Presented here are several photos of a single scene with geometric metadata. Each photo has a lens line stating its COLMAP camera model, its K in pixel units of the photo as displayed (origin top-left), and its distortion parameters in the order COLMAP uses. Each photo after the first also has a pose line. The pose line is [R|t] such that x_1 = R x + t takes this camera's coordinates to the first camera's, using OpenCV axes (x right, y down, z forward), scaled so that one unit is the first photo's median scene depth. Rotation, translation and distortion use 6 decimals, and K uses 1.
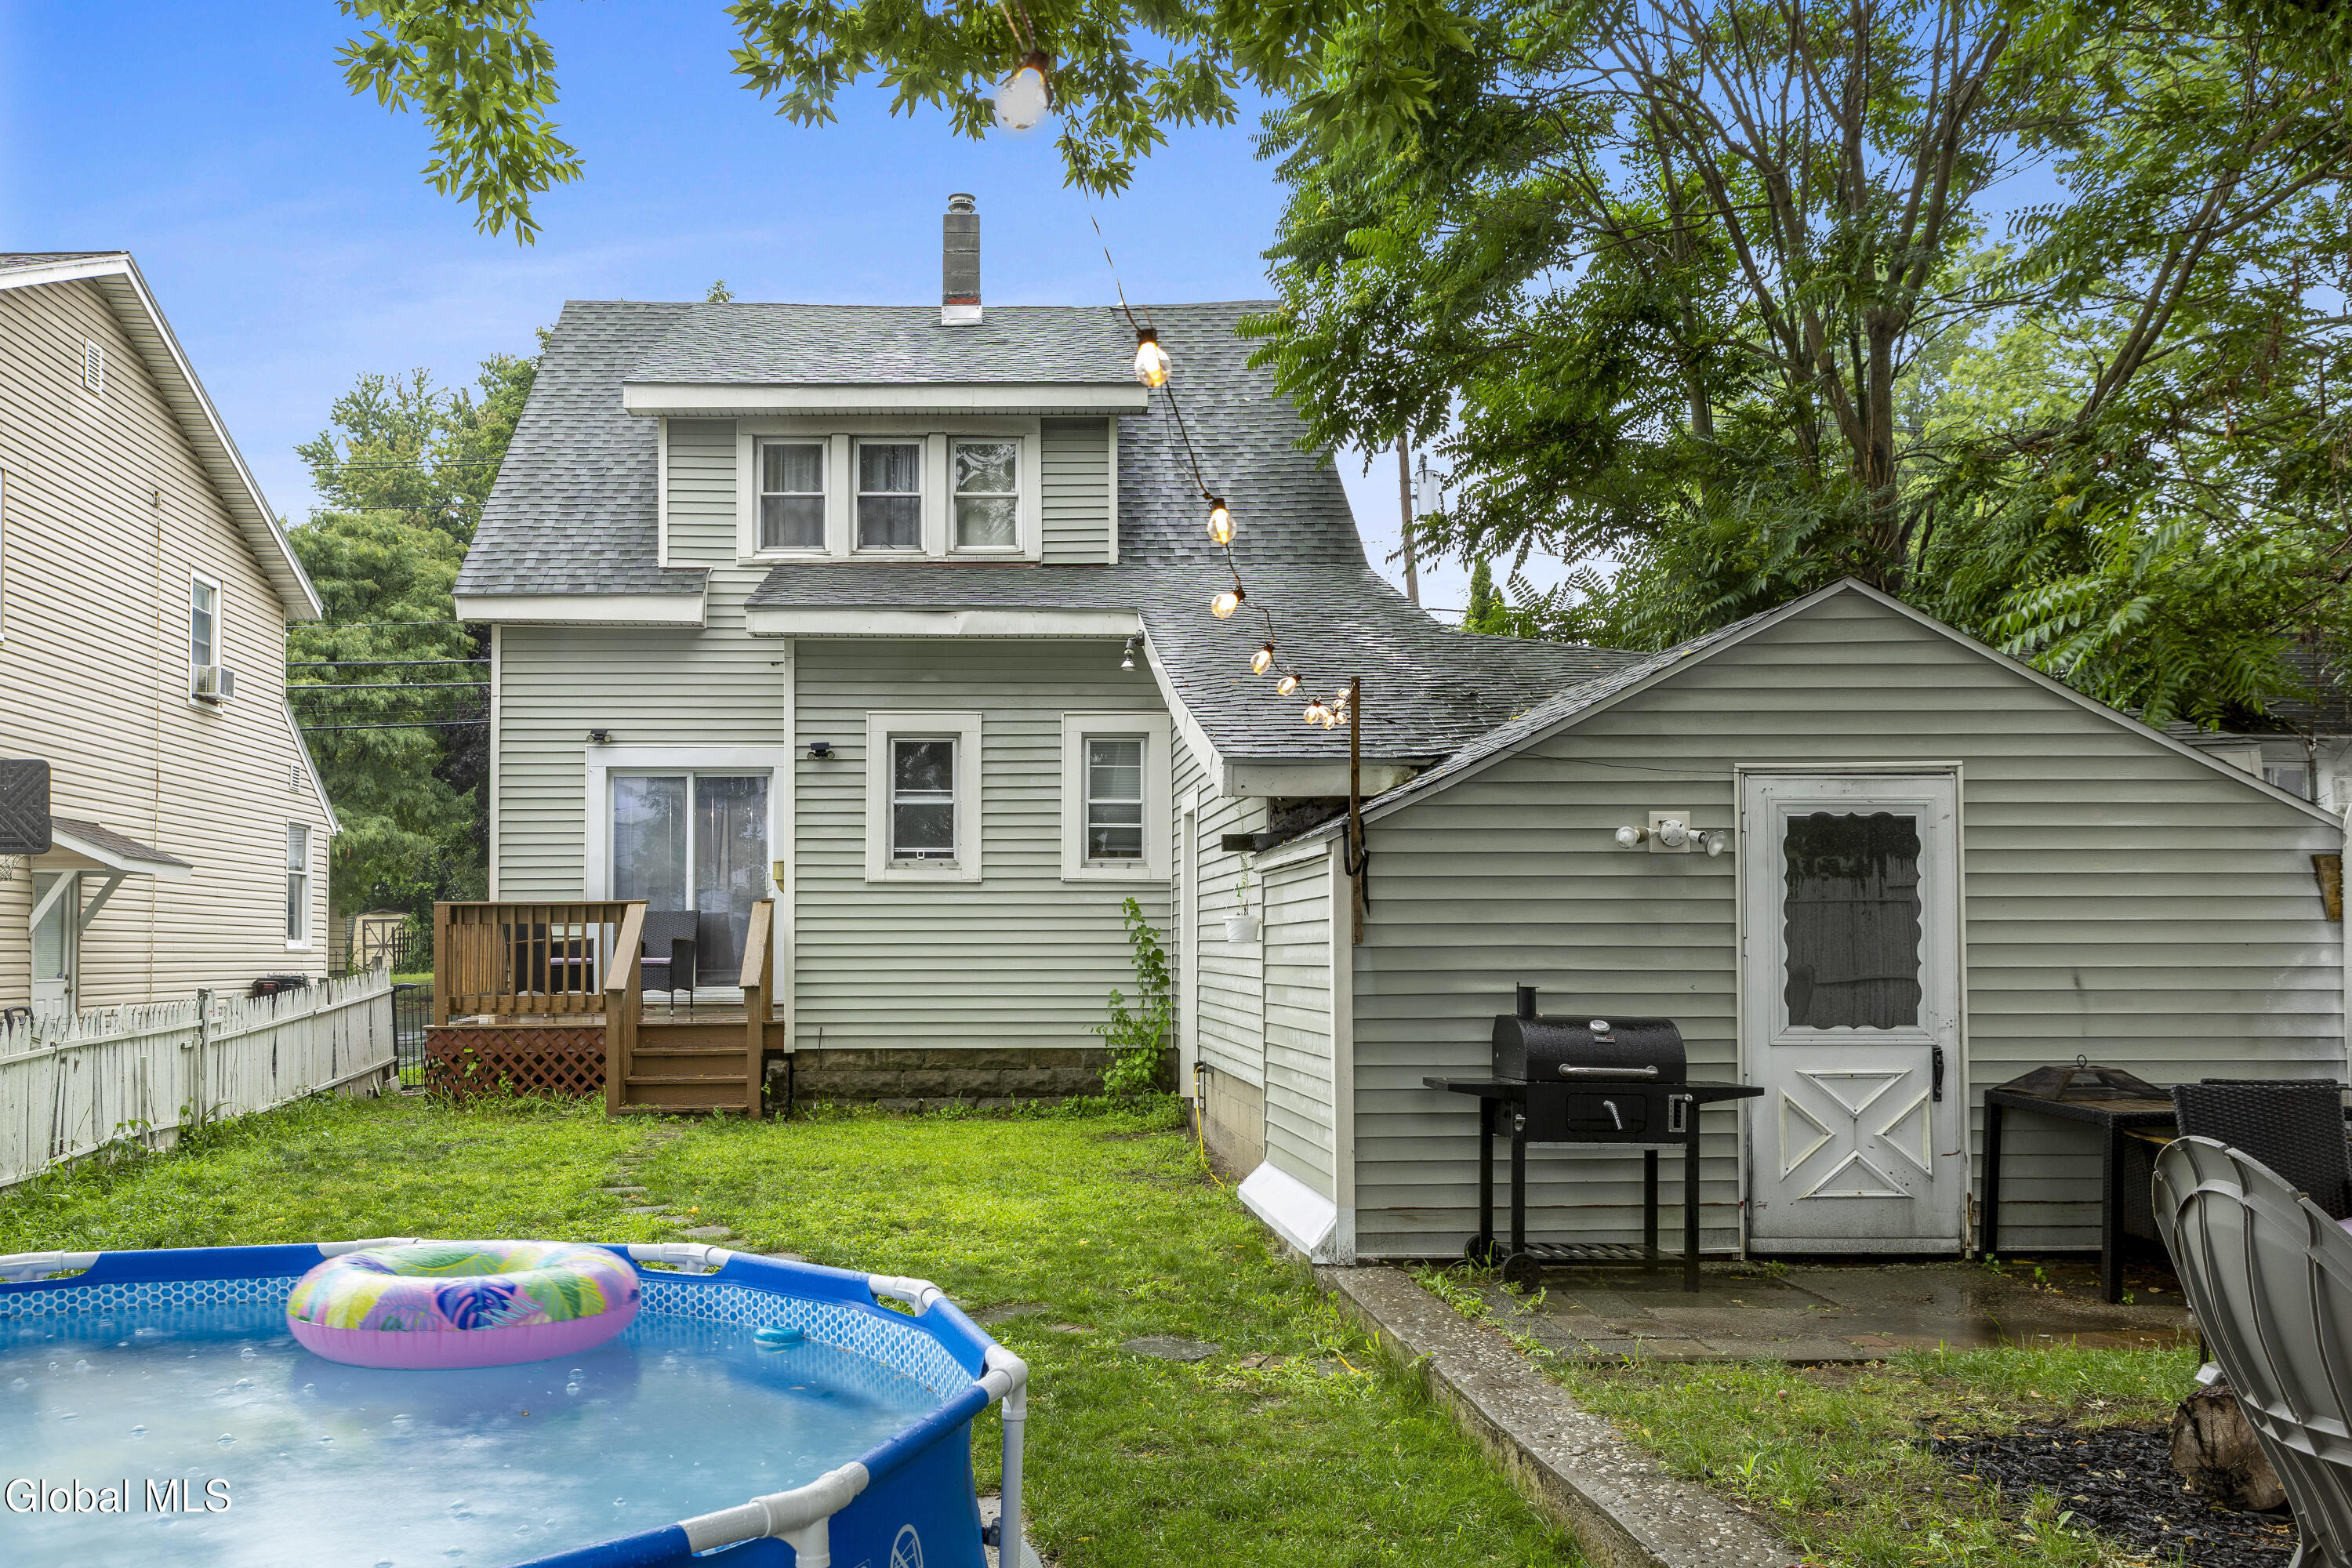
lens RADIAL K [[1803.5, 0, 1172.1], [0, 1803.5, 881.5], [0, 0, 1]] dist [0.007000, -0.000926]
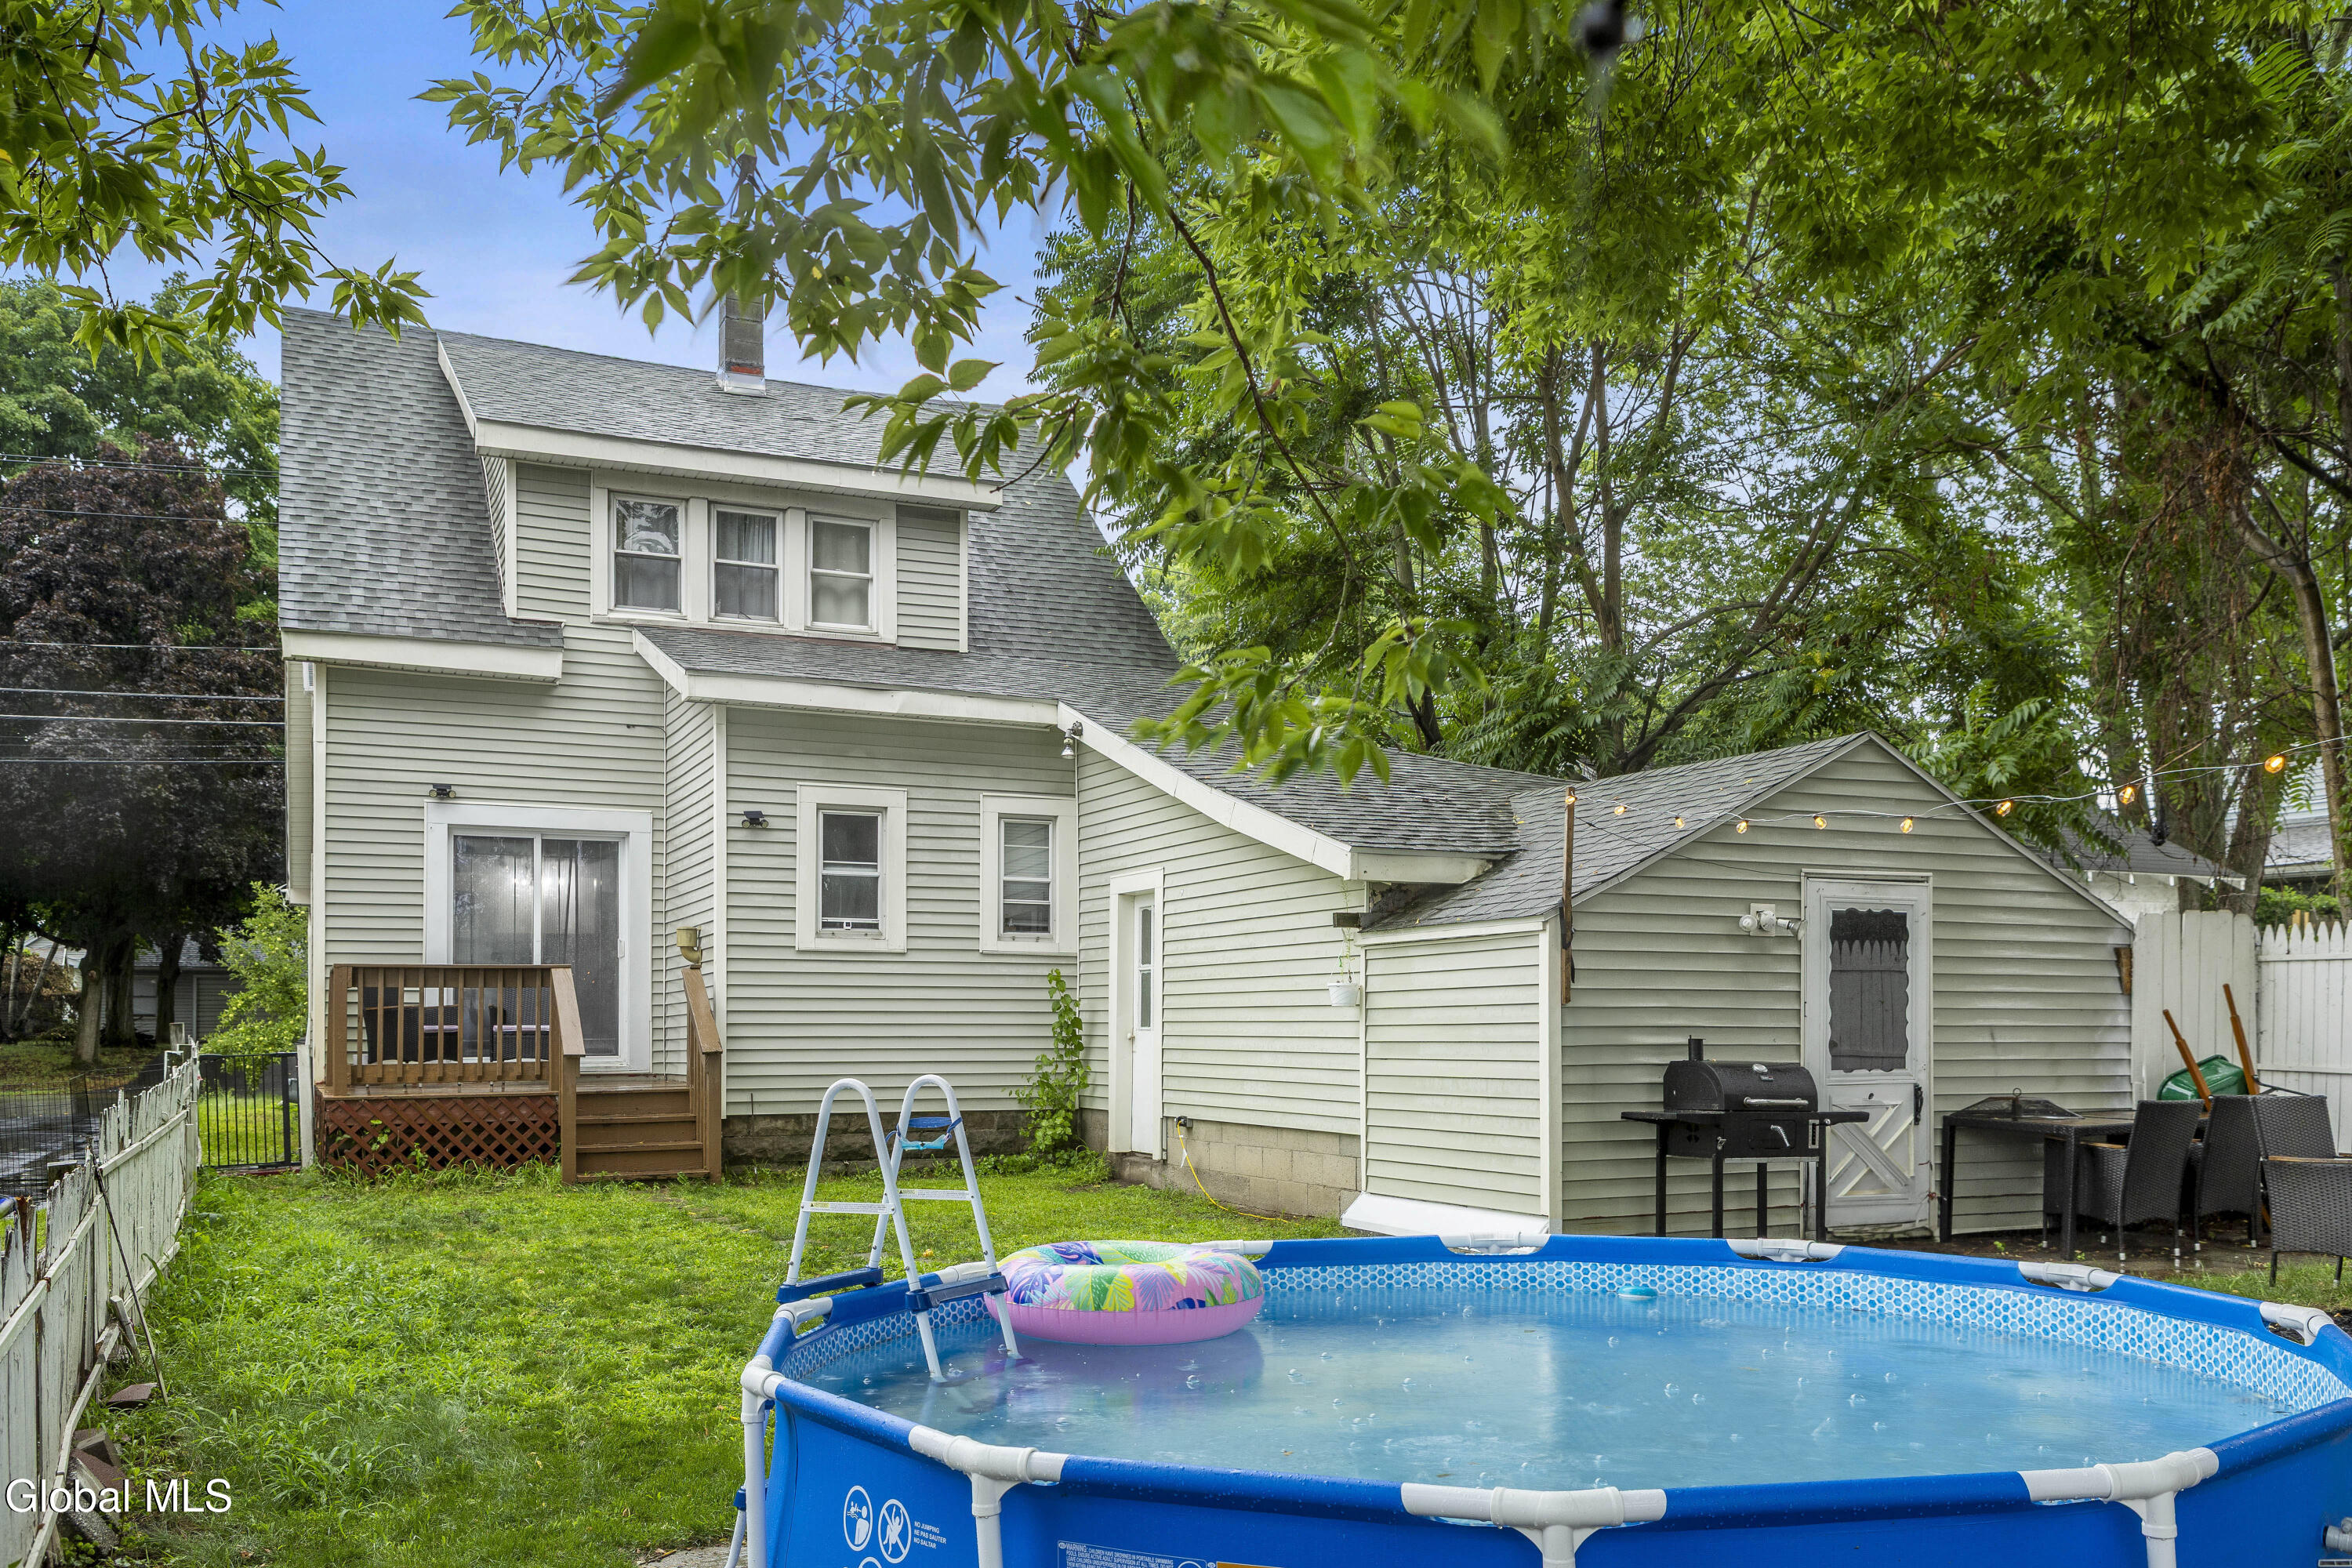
lens RADIAL K [[1797.7, 0, 1174.9], [0, 1797.7, 1007.4], [0, 0, 1]] dist [0.001345, -0.000664]
pose [[0.926866, 0.007228, 0.375324, -0.496476], [-0.015232, 0.999715, 0.018363, 0.014907], [-0.375084, -0.022737, 0.926712, -0.028825]]
